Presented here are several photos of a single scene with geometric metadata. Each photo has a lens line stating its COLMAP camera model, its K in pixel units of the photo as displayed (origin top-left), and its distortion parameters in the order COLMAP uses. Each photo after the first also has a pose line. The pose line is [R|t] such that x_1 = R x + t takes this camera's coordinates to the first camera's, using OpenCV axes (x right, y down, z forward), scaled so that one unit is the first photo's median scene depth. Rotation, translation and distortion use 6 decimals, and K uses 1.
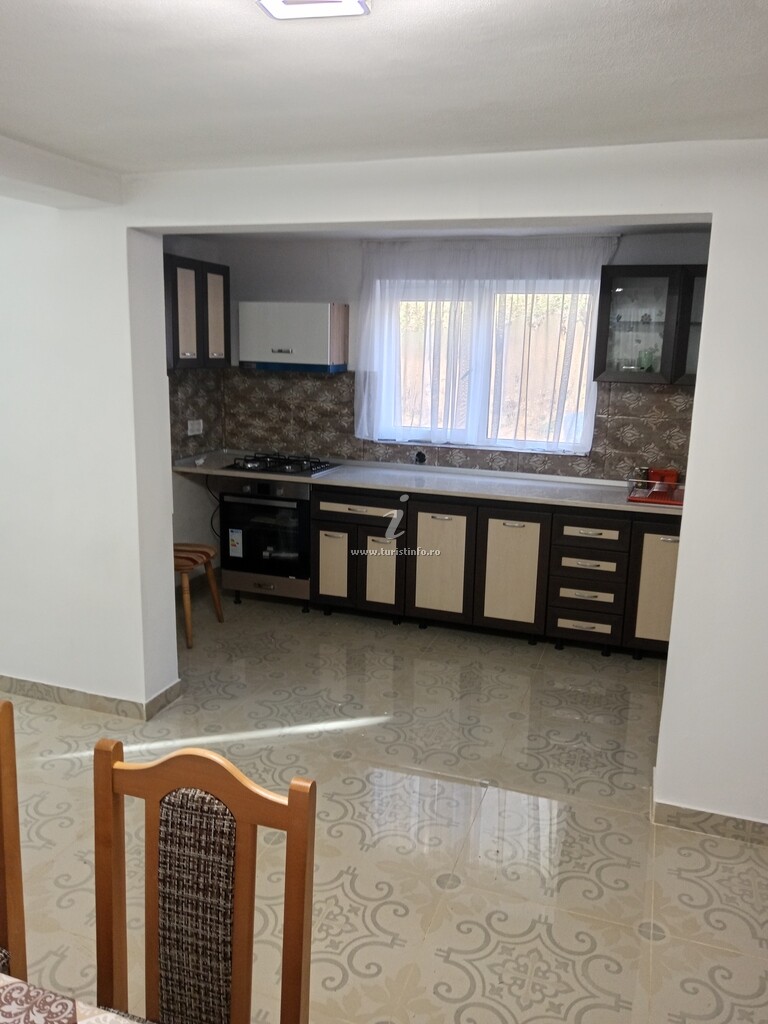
lens RADIAL K [[793.5, 0, 384.0], [0, 793.5, 512.0], [0, 0, 1]] dist [0.004458, 0.001573]
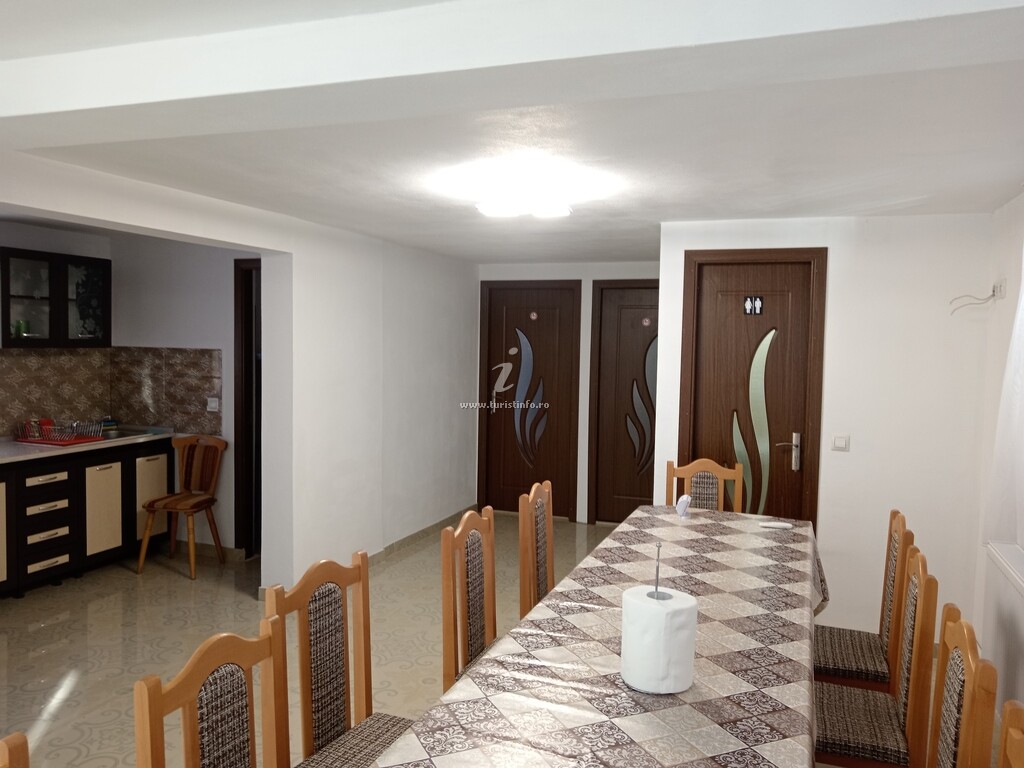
lens RADIAL K [[793.5, 0, 512.0], [0, 793.5, 384.0], [0, 0, 1]] dist [0.004458, 0.001573]
pose [[0.030817, -0.086440, 0.995780, -0.880472], [0.179307, 0.980570, 0.079570, -0.082111], [-0.983310, 0.176098, 0.045718, 0.279821]]
